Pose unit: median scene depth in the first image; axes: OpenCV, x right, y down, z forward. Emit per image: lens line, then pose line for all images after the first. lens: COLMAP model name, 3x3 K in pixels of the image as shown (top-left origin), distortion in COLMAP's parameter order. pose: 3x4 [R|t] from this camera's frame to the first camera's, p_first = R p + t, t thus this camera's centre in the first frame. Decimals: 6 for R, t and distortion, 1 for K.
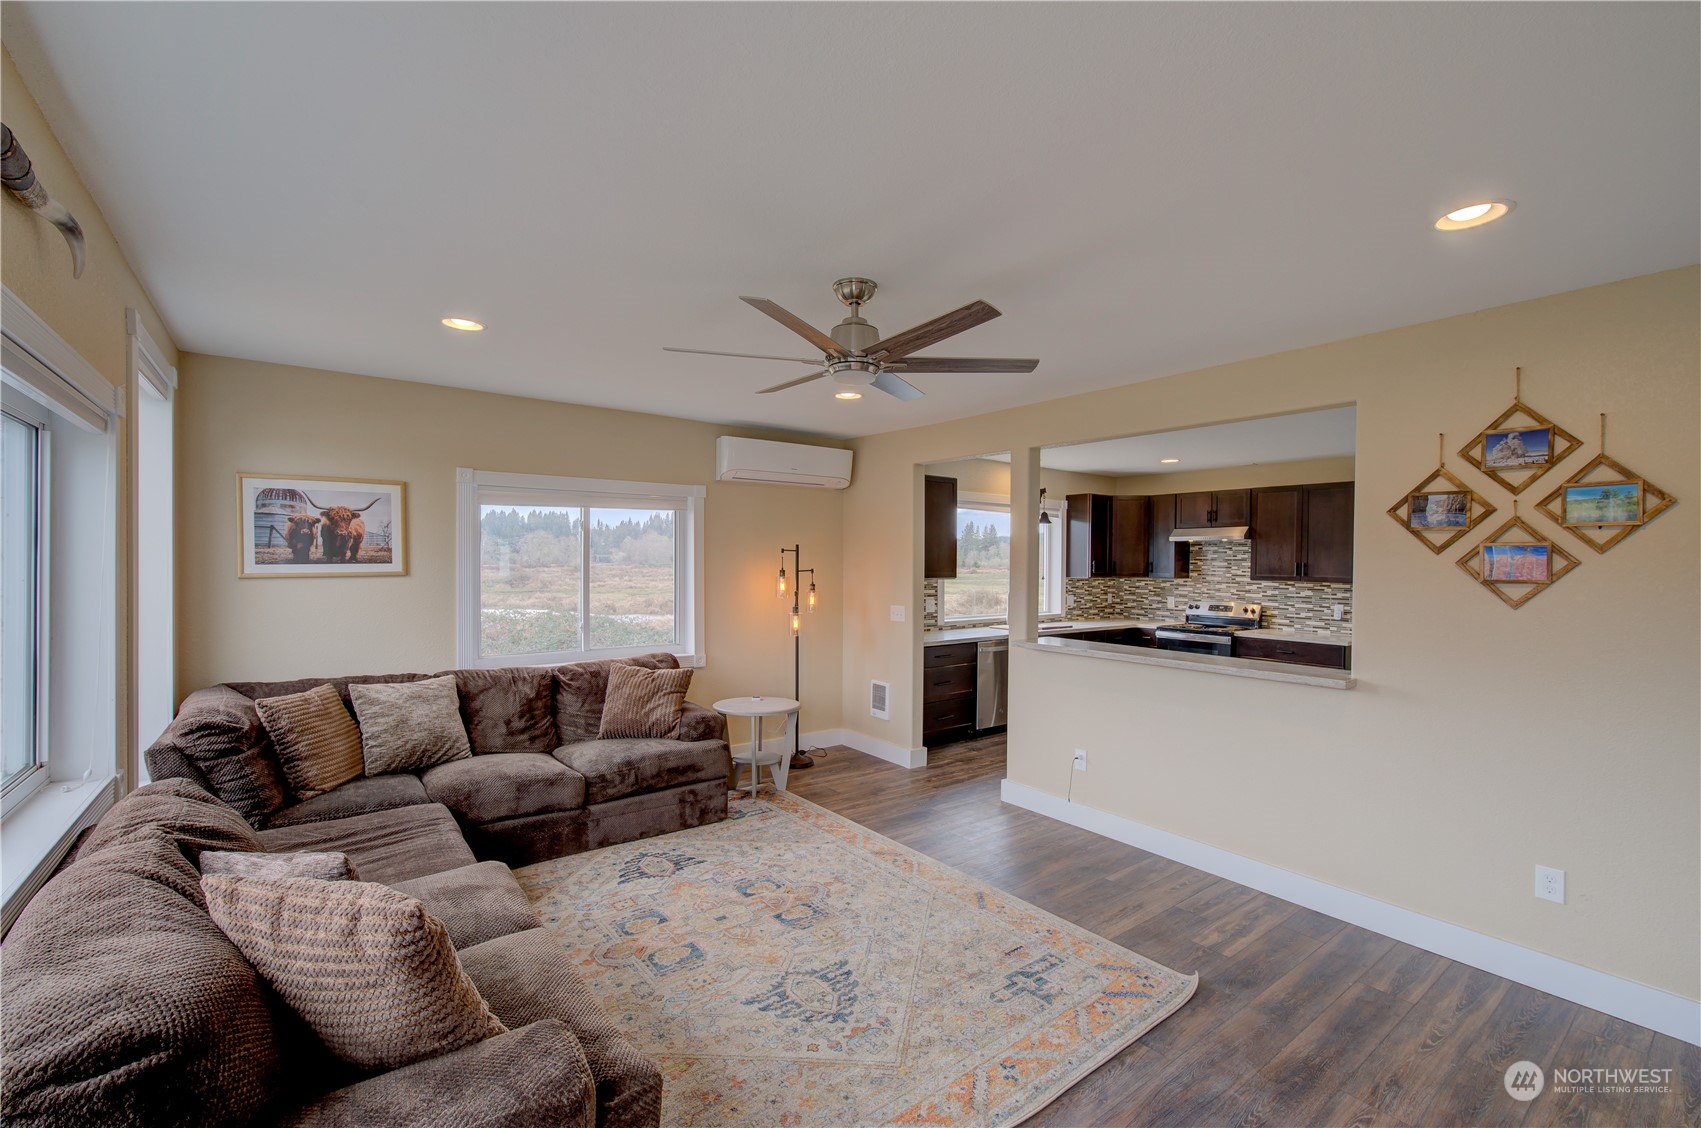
lens RADIAL K [[726.6, 0, 849.6], [0, 726.6, 566.6], [0, 0, 1]] dist [-0.002666, 0.002455]
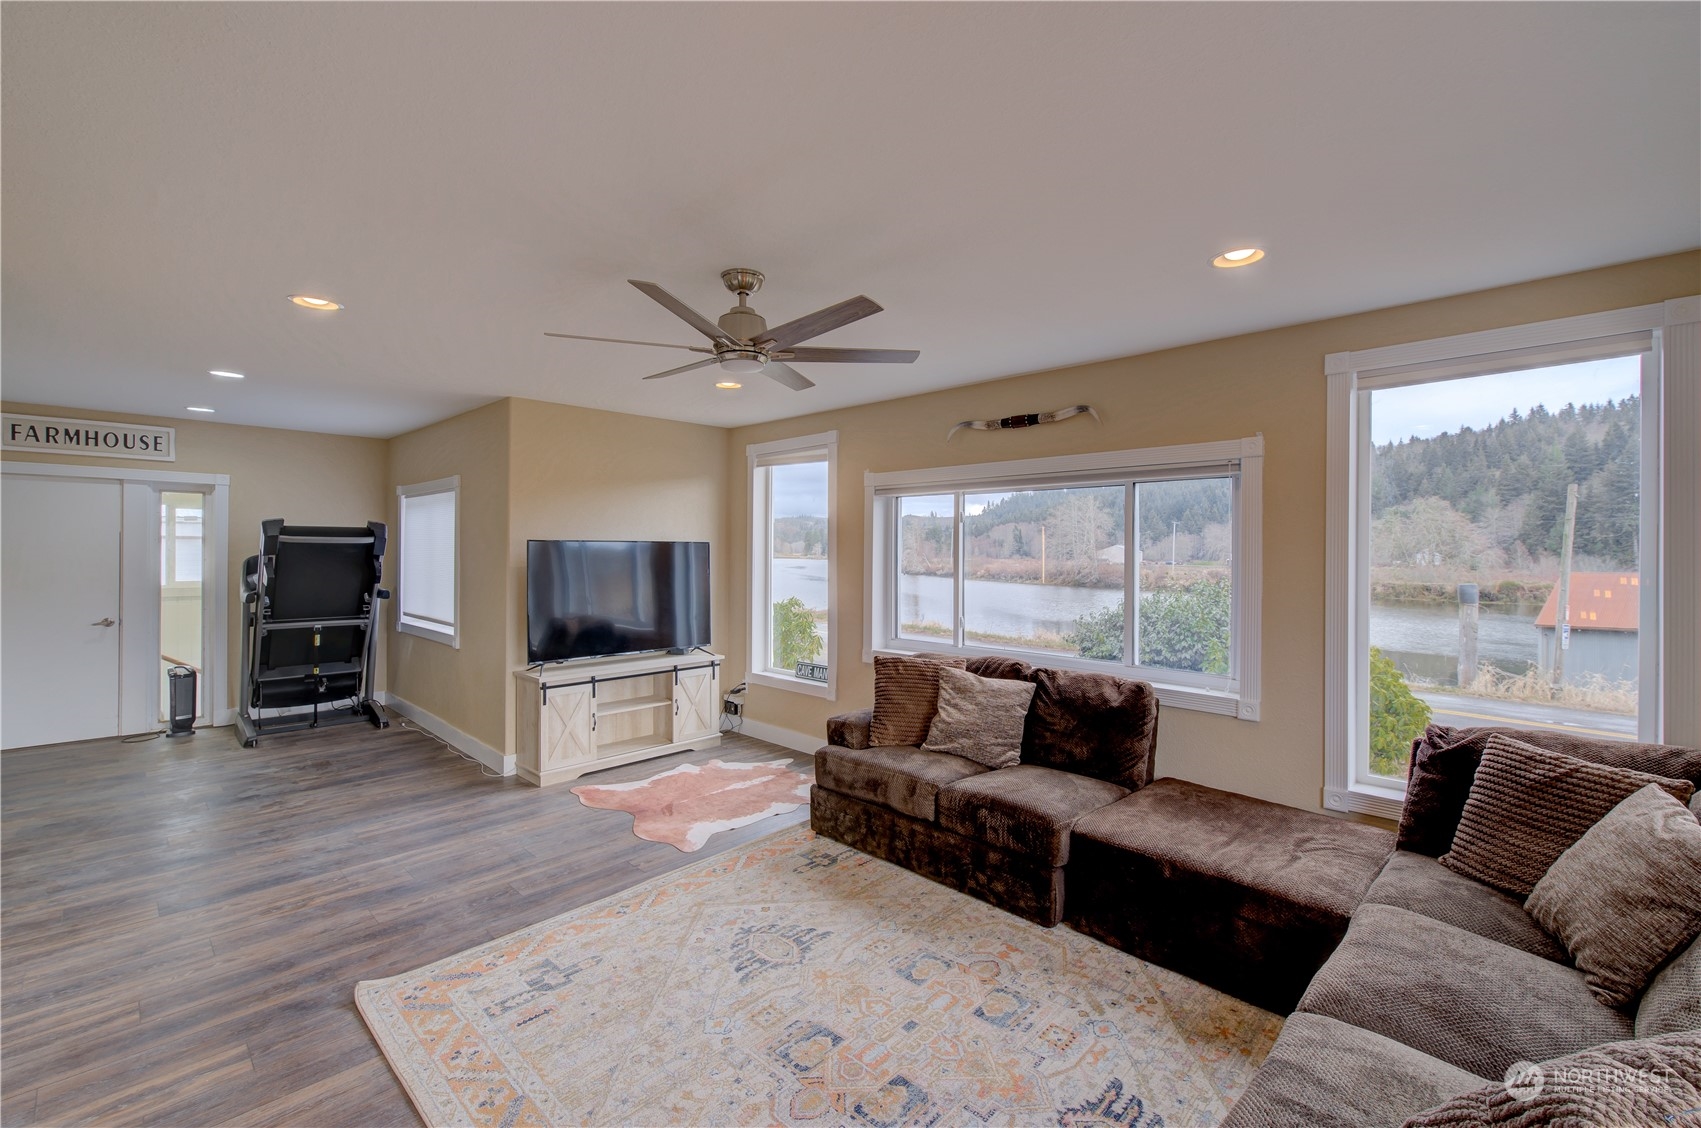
lens RADIAL K [[726.6, 0, 844.0], [0, 726.6, 555.6], [0, 0, 1]] dist [-0.002666, 0.002455]
pose [[-0.991043, -0.015262, -0.132671, -0.002011], [-0.016891, 0.999795, 0.011158, -0.004365], [0.132474, 0.013299, -0.991097, 0.976117]]
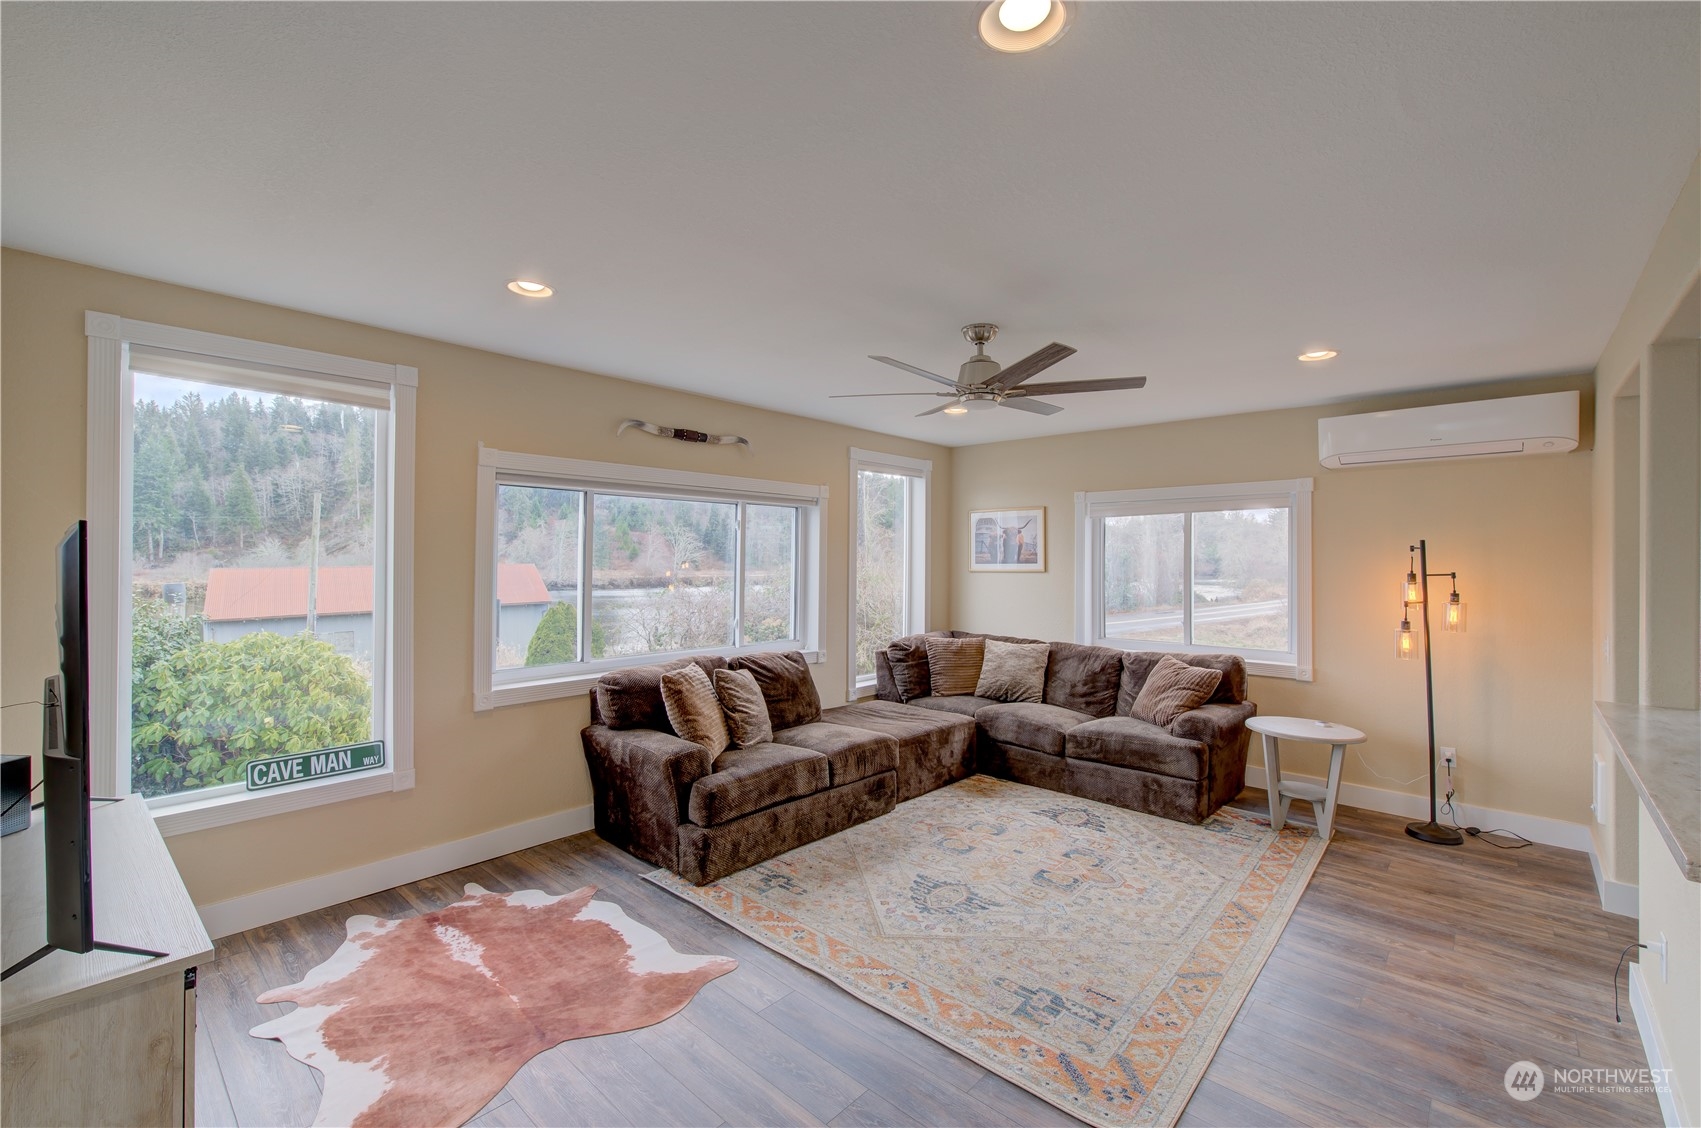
lens RADIAL K [[726.6, 0, 851.9], [0, 726.6, 561.1], [0, 0, 1]] dist [-0.002666, 0.002455]
pose [[0.178073, -0.005985, -0.983999, 0.551817], [-0.013093, 0.999879, -0.008451, 0.005841], [0.983930, 0.014389, 0.177973, 0.282909]]
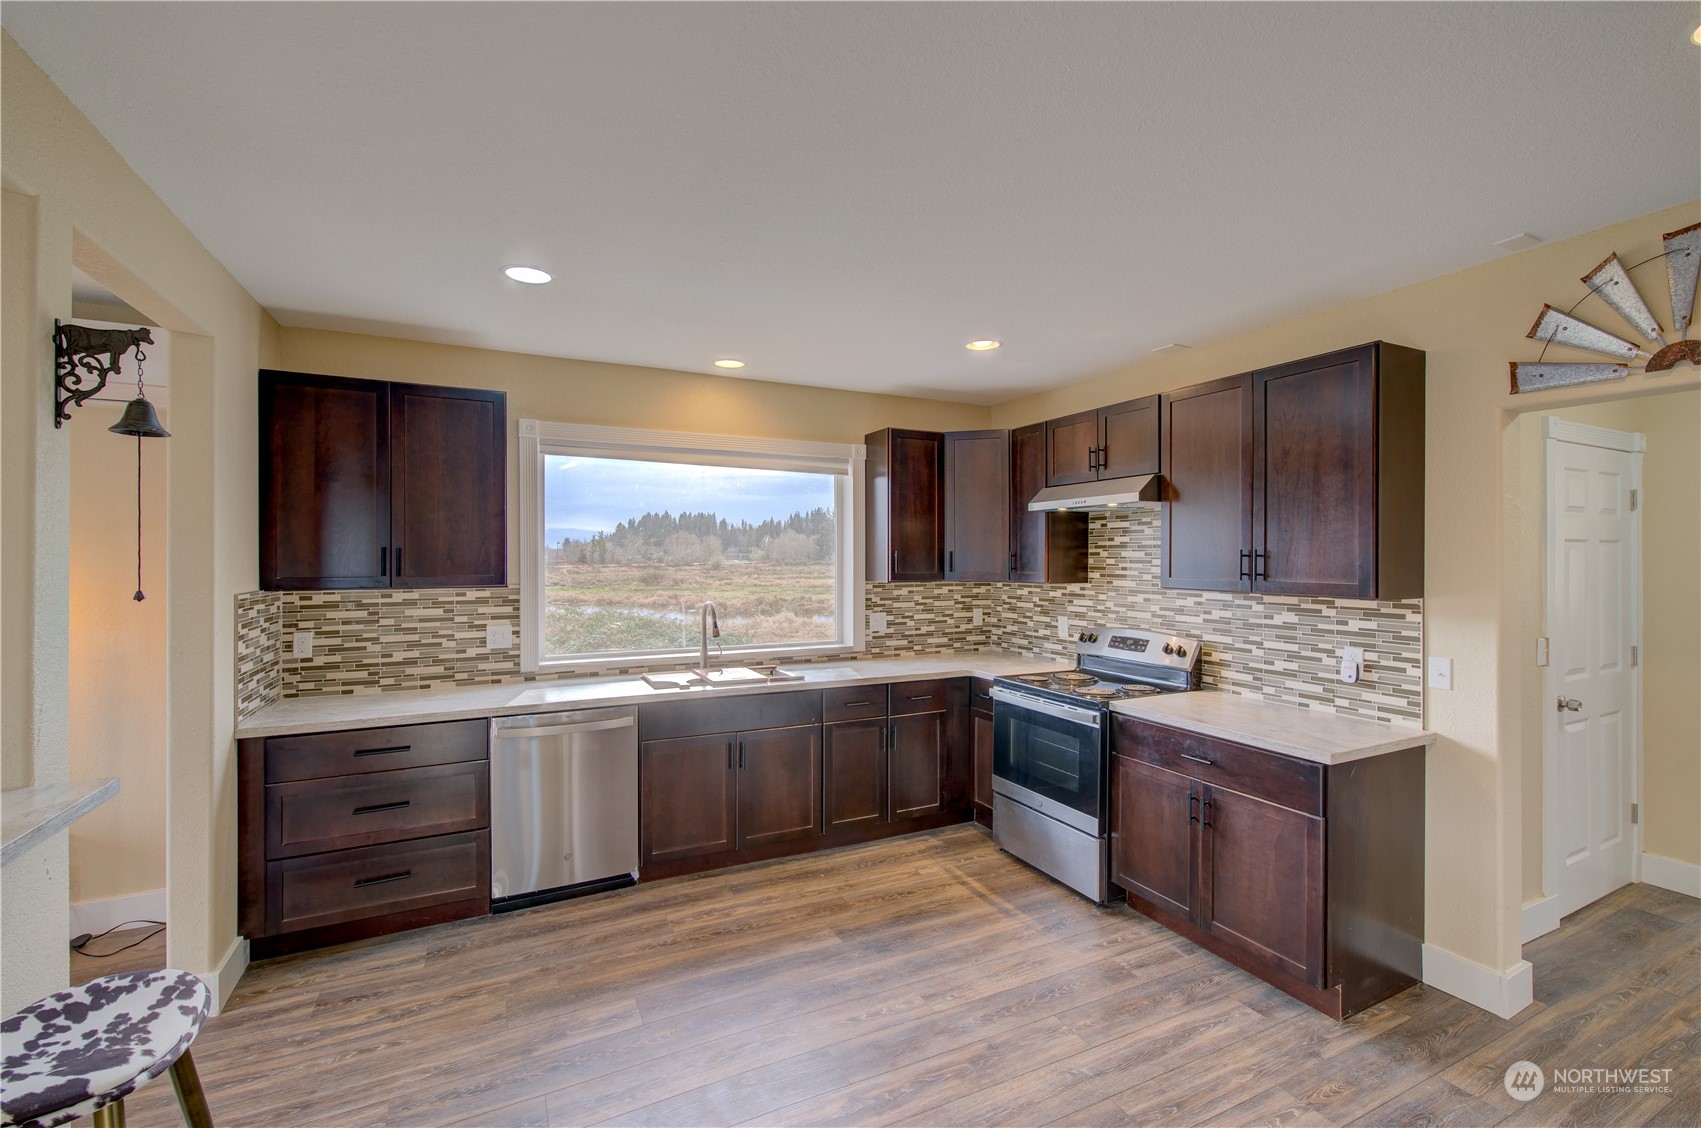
lens RADIAL K [[726.6, 0, 851.2], [0, 726.6, 561.2], [0, 0, 1]] dist [-0.002666, 0.002455]
pose [[0.981333, -0.006293, -0.192212, 0.572475], [0.005592, 0.999976, -0.004191, 0.002693], [0.192233, 0.003038, 0.981345, 0.643850]]
